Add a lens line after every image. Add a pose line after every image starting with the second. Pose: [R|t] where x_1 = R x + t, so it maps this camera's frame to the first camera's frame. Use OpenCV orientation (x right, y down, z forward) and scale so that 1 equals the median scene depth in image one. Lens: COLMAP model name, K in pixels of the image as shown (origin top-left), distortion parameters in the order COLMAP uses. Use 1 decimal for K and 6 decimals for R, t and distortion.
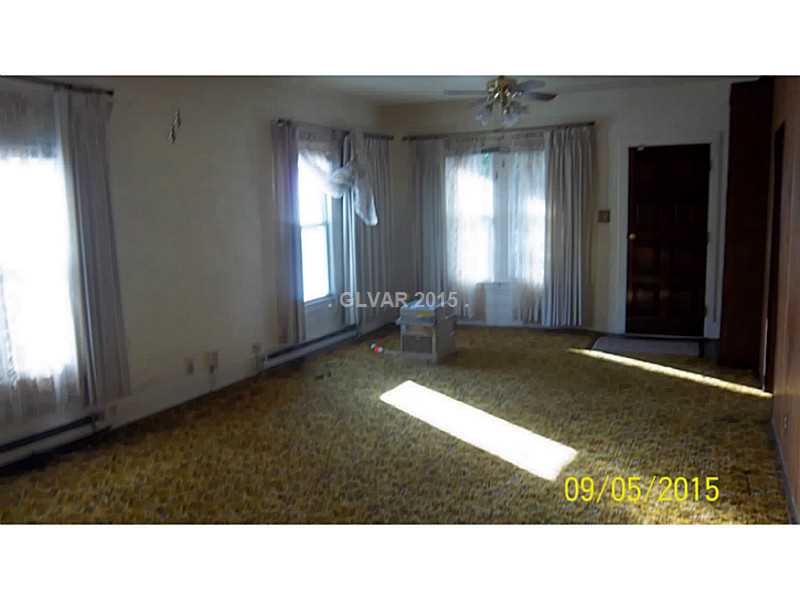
lens RADIAL K [[654.2, 0, 400.0], [0, 654.2, 300.0], [0, 0, 1]] dist [-0.064820, -0.000377]
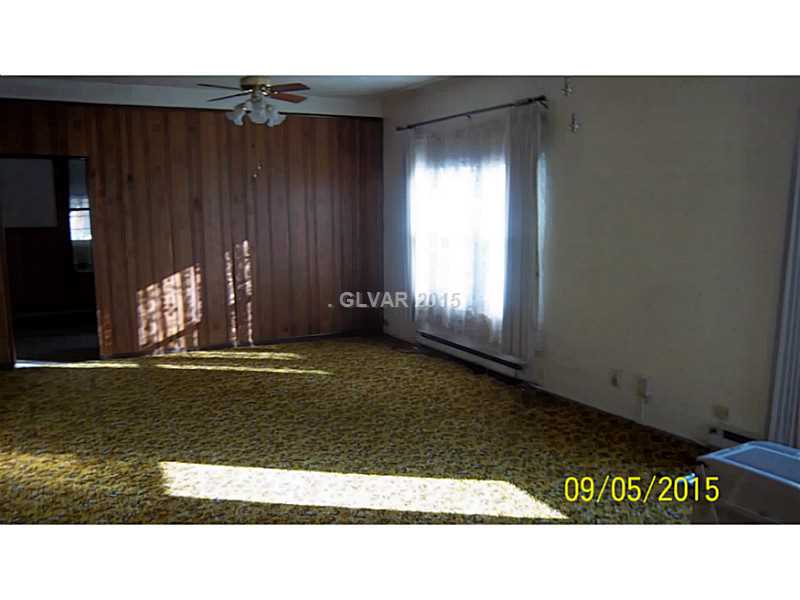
lens RADIAL K [[654.2, 0, 400.0], [0, 654.2, 300.0], [0, 0, 1]] dist [-0.064820, -0.000377]
pose [[-0.546160, 0.151469, -0.823873, 0.687873], [-0.104167, 0.963602, 0.246212, -0.235645], [0.831179, 0.220292, -0.510503, 1.454973]]
